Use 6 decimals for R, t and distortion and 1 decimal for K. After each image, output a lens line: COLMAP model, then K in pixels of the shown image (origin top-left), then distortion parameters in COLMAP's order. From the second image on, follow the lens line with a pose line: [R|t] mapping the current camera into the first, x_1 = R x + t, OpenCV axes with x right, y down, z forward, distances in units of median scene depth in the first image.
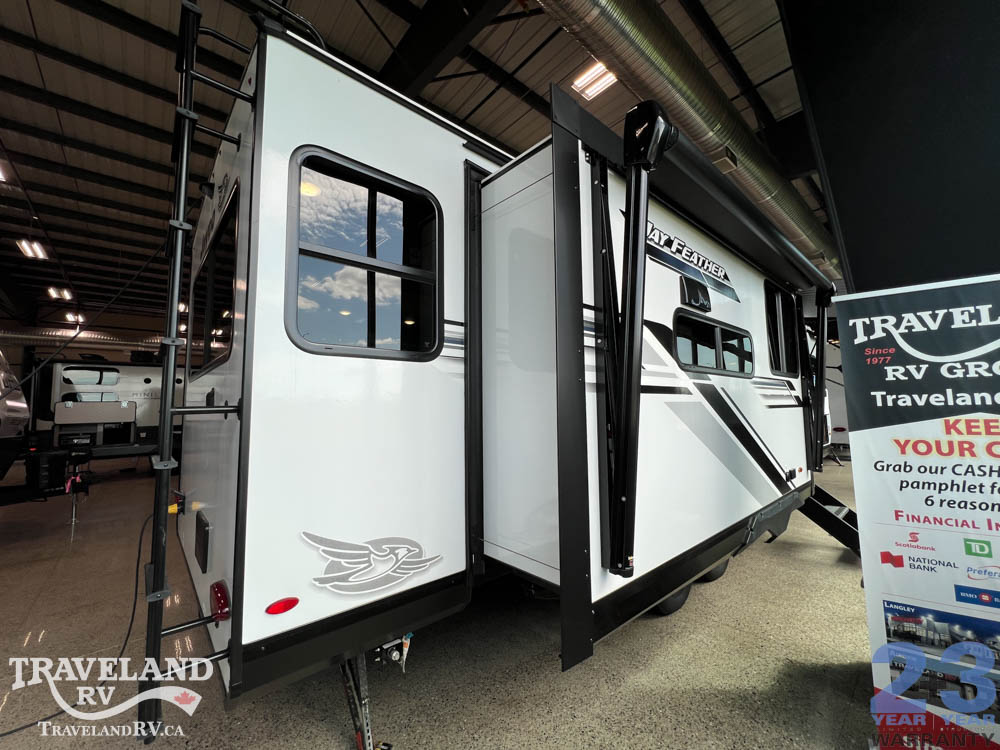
lens RADIAL K [[400.6, 0, 498.2], [0, 400.6, 373.1], [0, 0, 1]] dist [-0.000420, -0.000264]
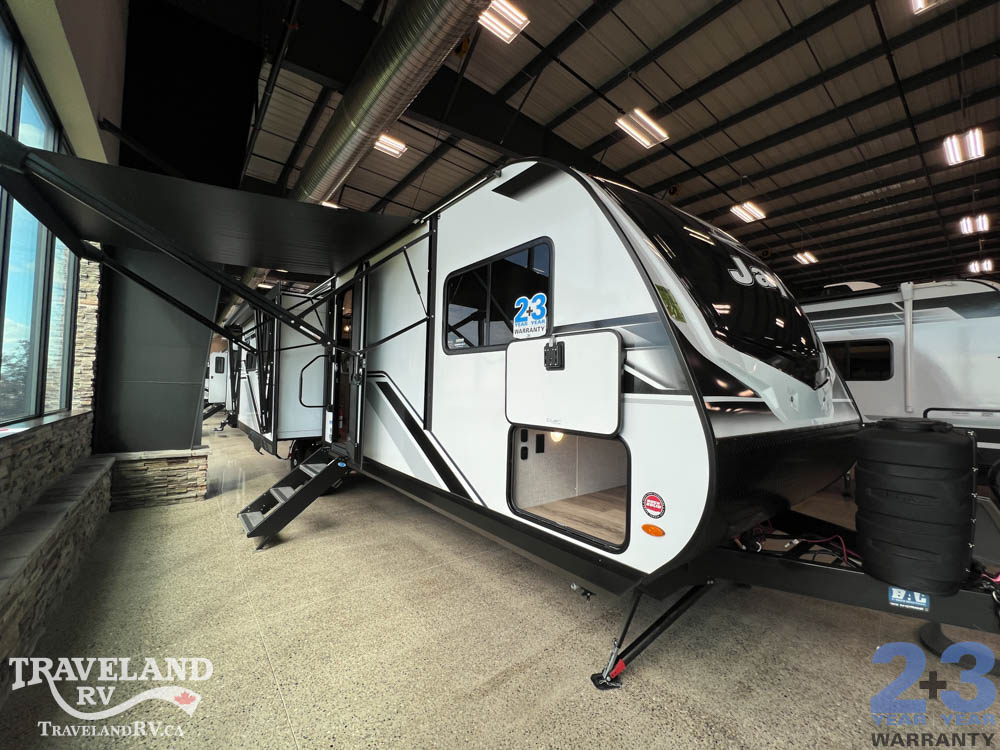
lens RADIAL K [[400.6, 0, 498.2], [0, 400.6, 373.1], [0, 0, 1]] dist [-0.000420, -0.000264]
pose [[-0.034260, -0.023944, -0.999126, 0.131814], [0.073802, 0.996923, -0.026422, 0.008982], [0.996684, -0.074642, -0.032388, 0.113242]]
